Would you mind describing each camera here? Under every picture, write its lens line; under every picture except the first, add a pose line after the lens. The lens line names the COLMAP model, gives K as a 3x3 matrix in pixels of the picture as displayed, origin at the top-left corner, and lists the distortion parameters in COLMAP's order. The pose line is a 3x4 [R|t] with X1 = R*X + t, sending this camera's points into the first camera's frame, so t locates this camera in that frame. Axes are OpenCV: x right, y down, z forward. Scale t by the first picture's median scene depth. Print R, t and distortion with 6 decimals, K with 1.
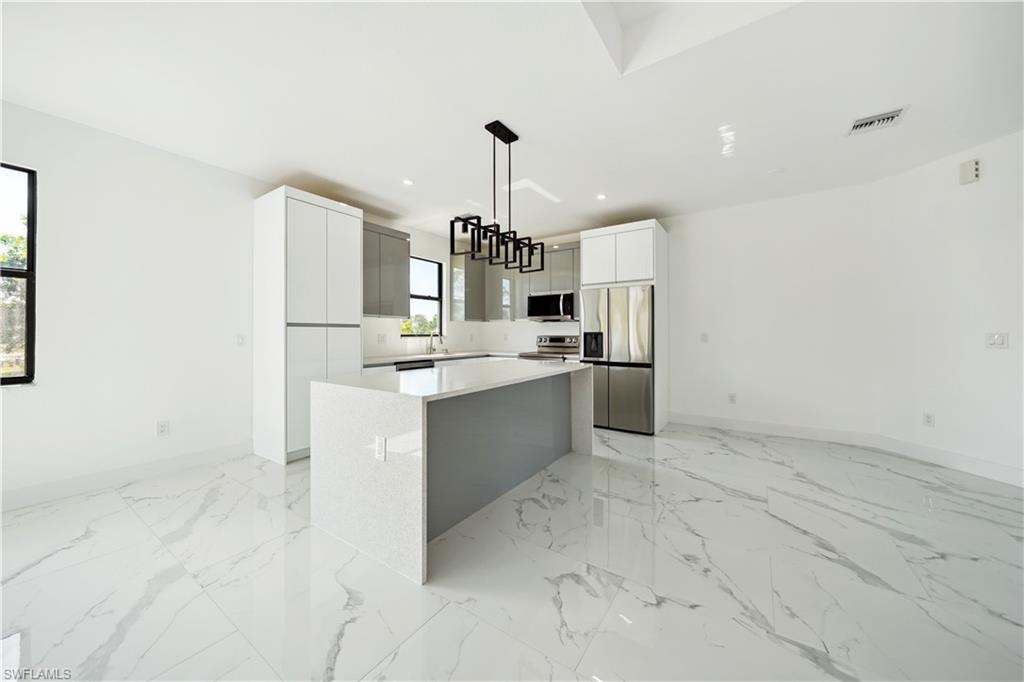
lens RADIAL K [[340.8, 0, 509.6], [0, 340.8, 327.7], [0, 0, 1]] dist [0.005373, -0.000139]
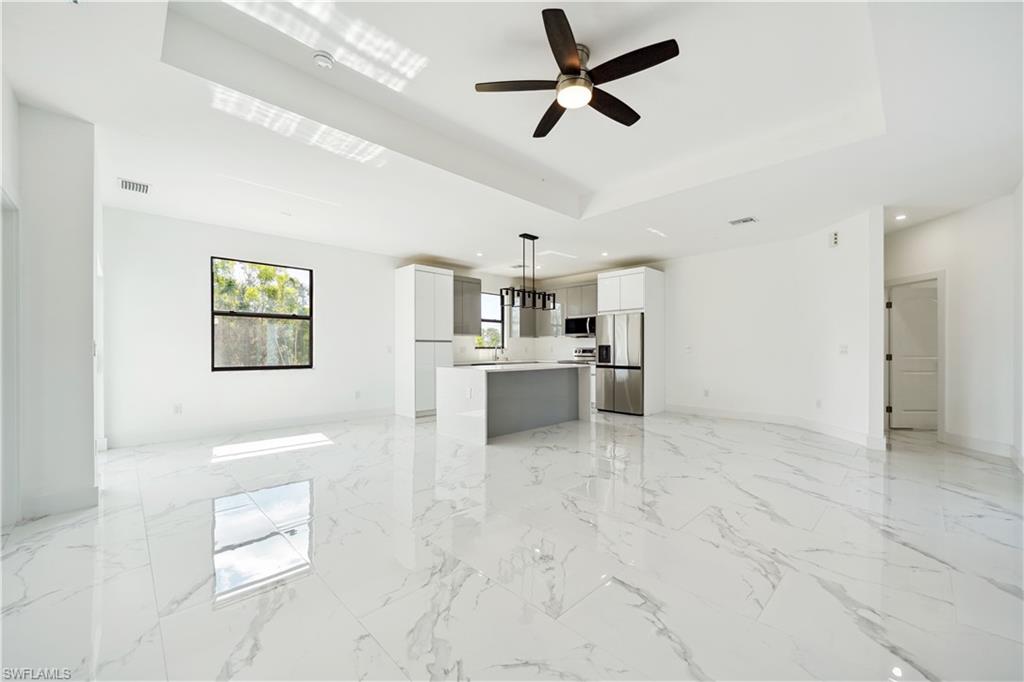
lens RADIAL K [[385.4, 0, 511.8], [0, 385.4, 344.0], [0, 0, 1]] dist [0.000293, 0.000008]
pose [[0.978336, -0.001119, -0.207019, 0.202524], [0.002090, 0.999988, 0.004475, 0.000567], [0.207012, -0.004811, 0.978327, -0.671414]]
